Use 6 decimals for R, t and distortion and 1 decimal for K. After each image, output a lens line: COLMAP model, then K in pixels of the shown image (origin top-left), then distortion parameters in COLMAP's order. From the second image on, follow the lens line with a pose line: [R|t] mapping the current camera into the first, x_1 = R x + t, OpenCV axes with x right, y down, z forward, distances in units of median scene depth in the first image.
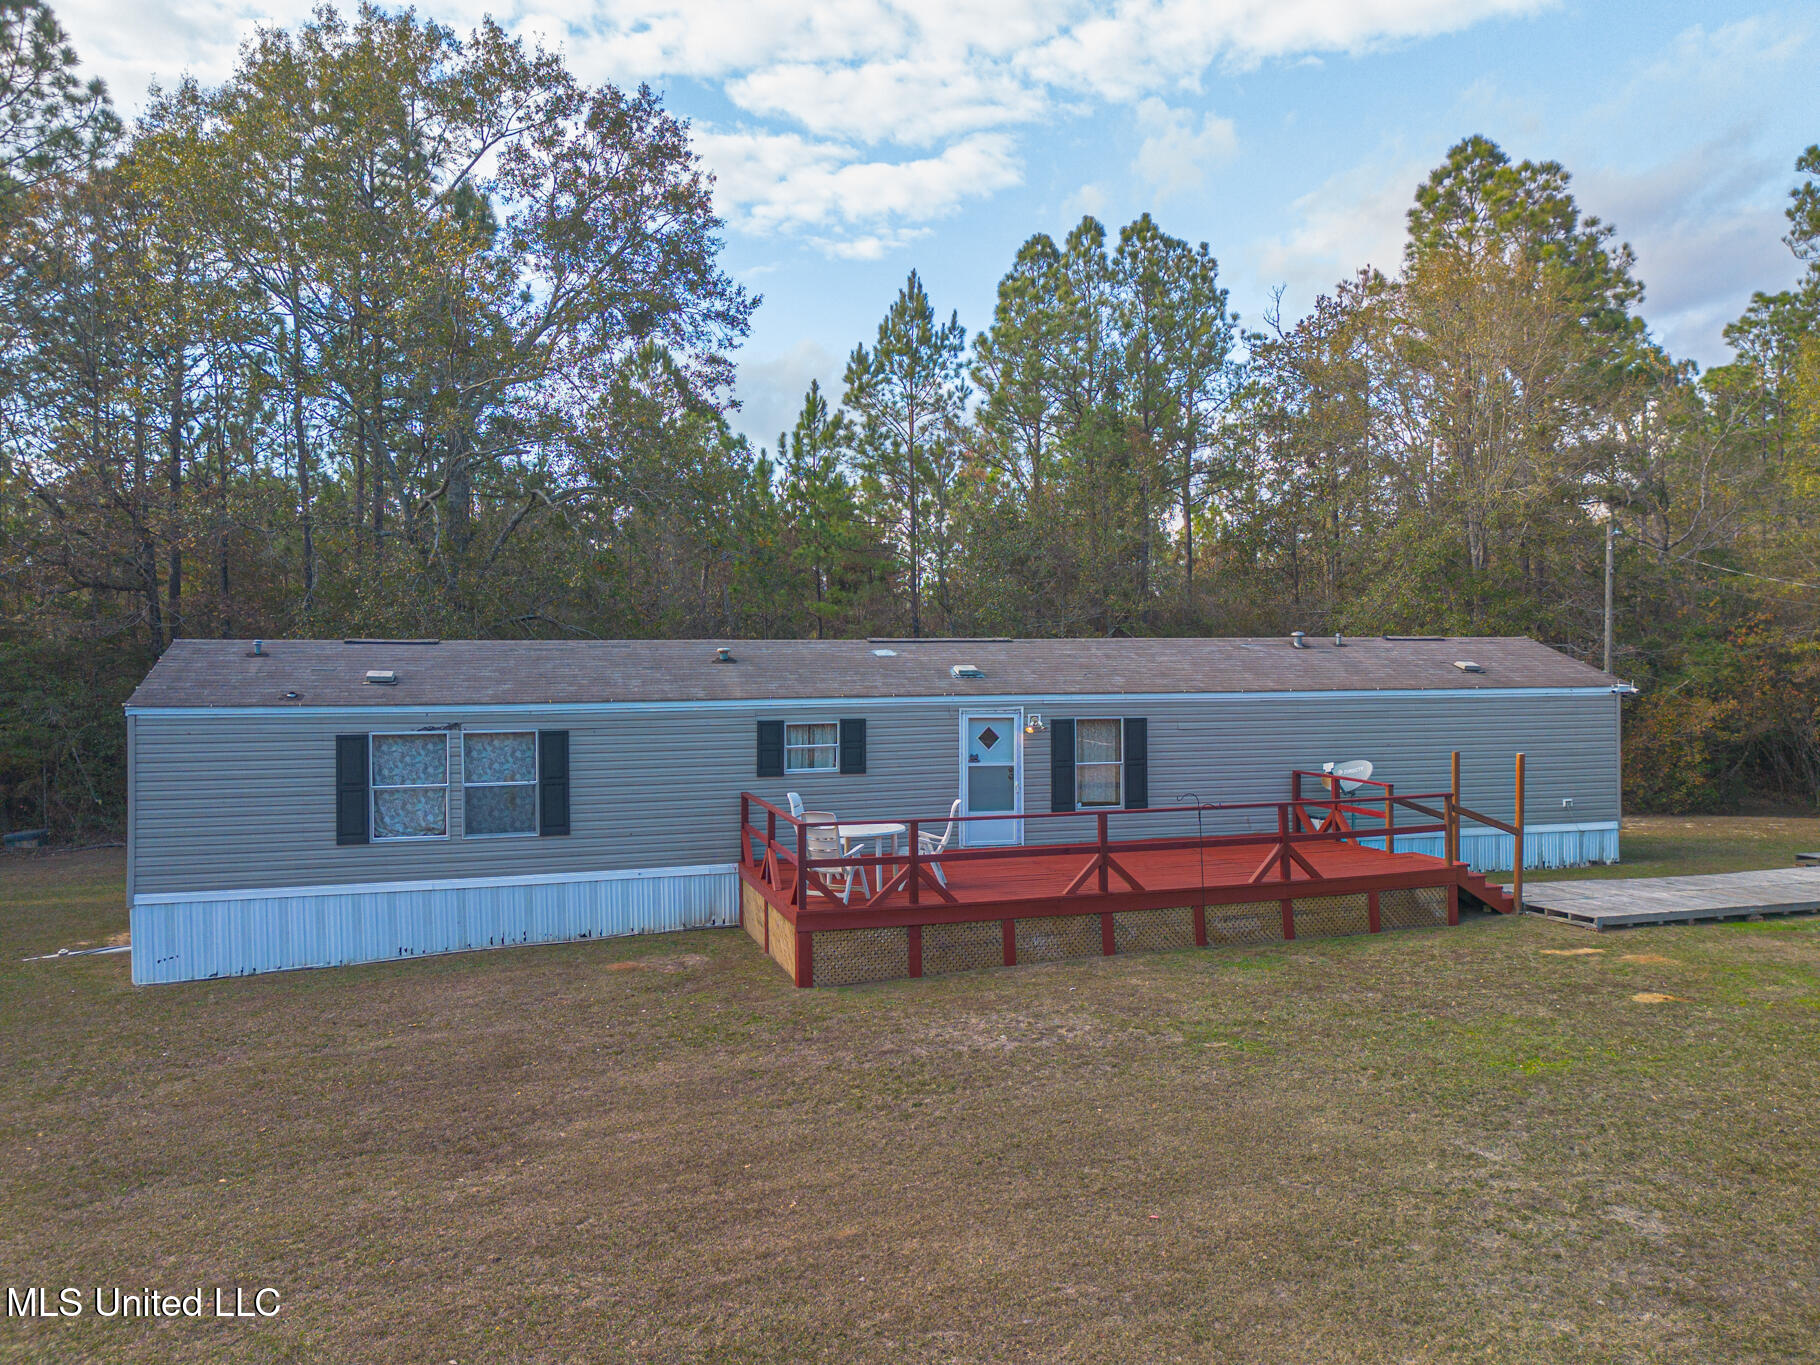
lens RADIAL K [[1348.6, 0, 853.8], [0, 1348.6, 678.8], [0, 0, 1]] dist [0.058861, -0.046796]
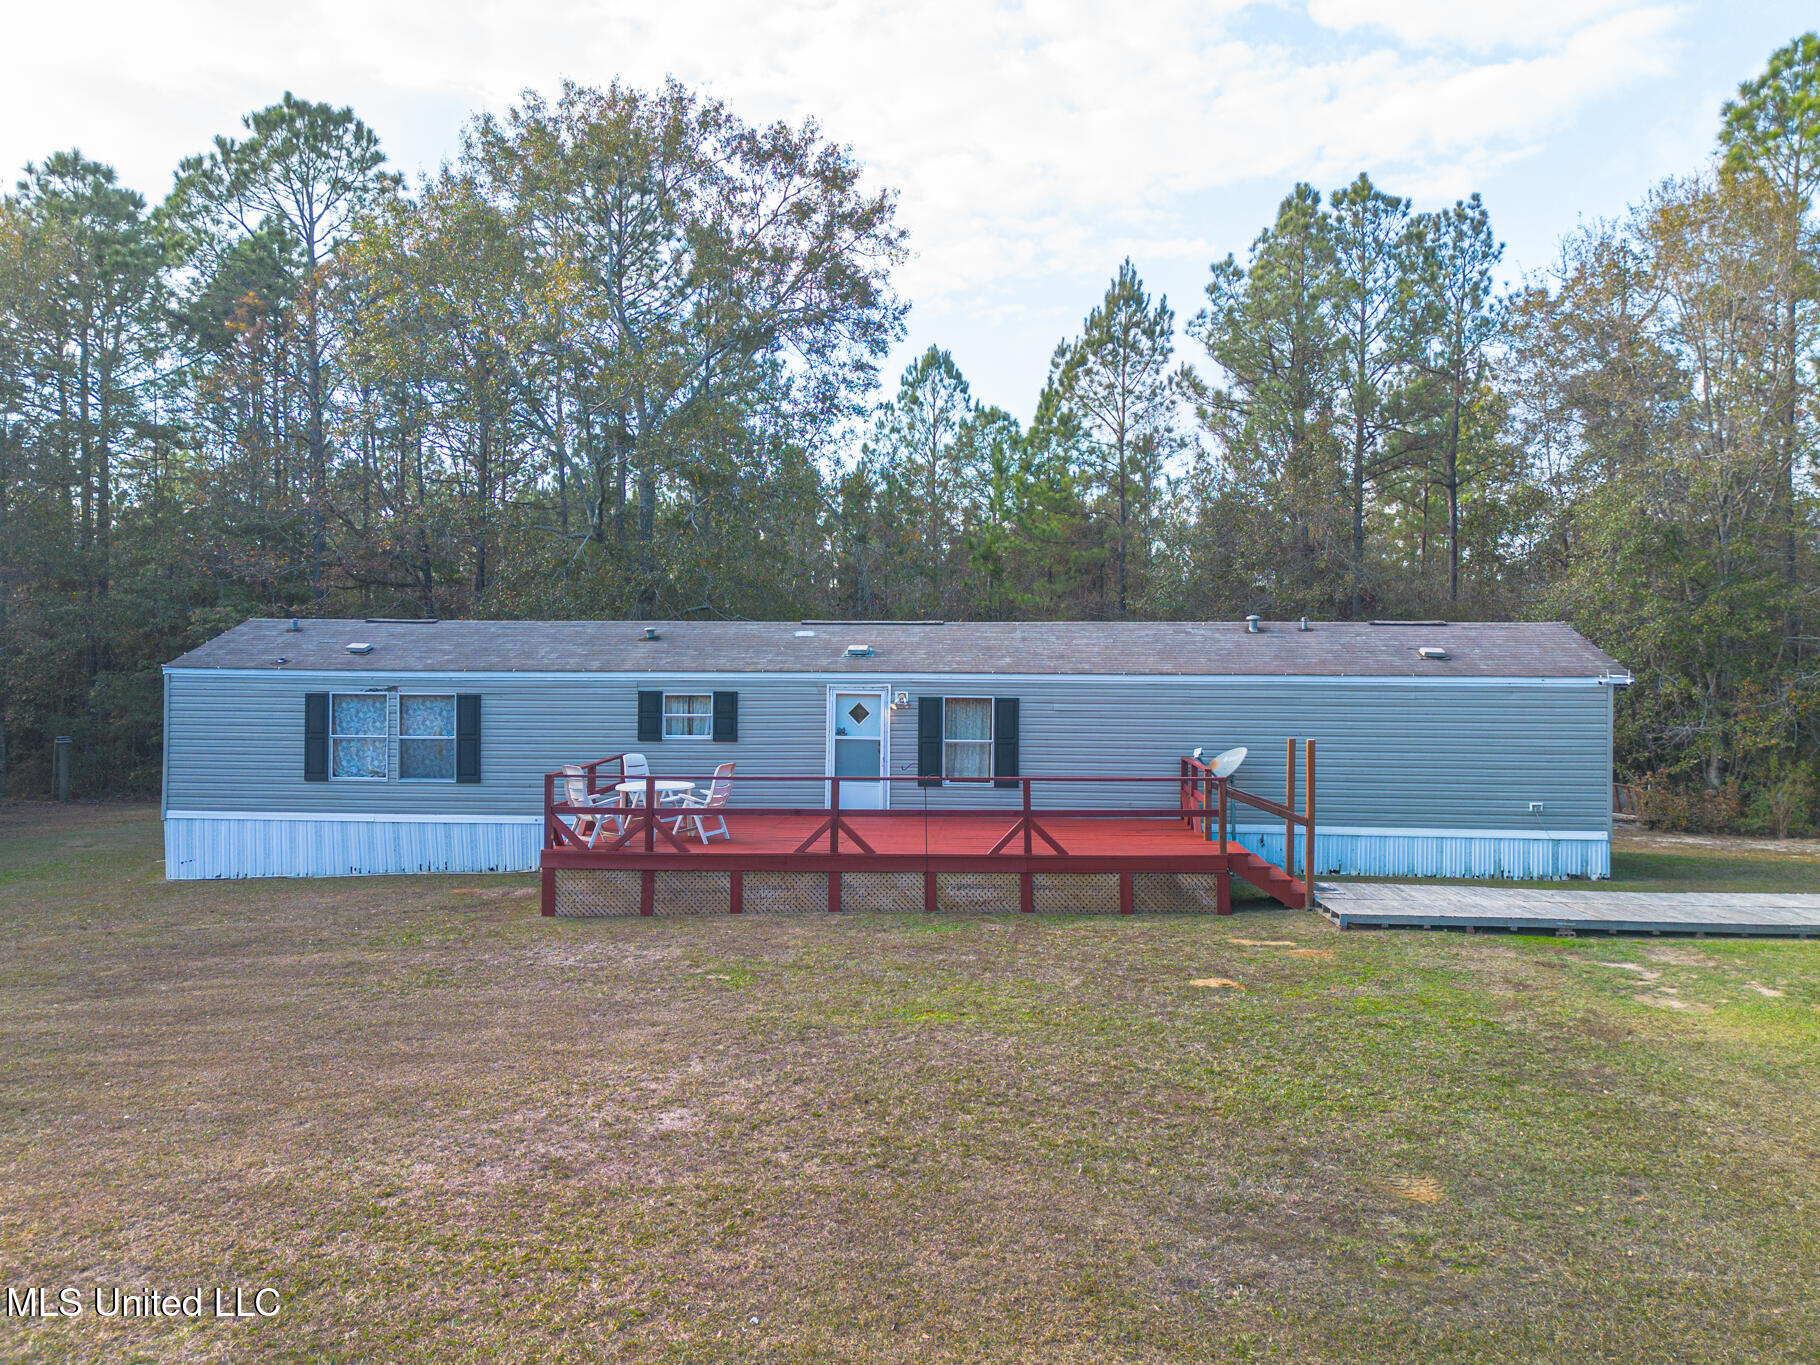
lens RADIAL K [[1348.6, 0, 853.8], [0, 1348.6, 678.8], [0, 0, 1]] dist [0.058861, -0.046796]
pose [[0.932192, 0.016784, -0.361575, 0.503135], [-0.017004, 0.999852, 0.002573, 0.014973], [0.361565, 0.003750, 0.932339, 0.011664]]
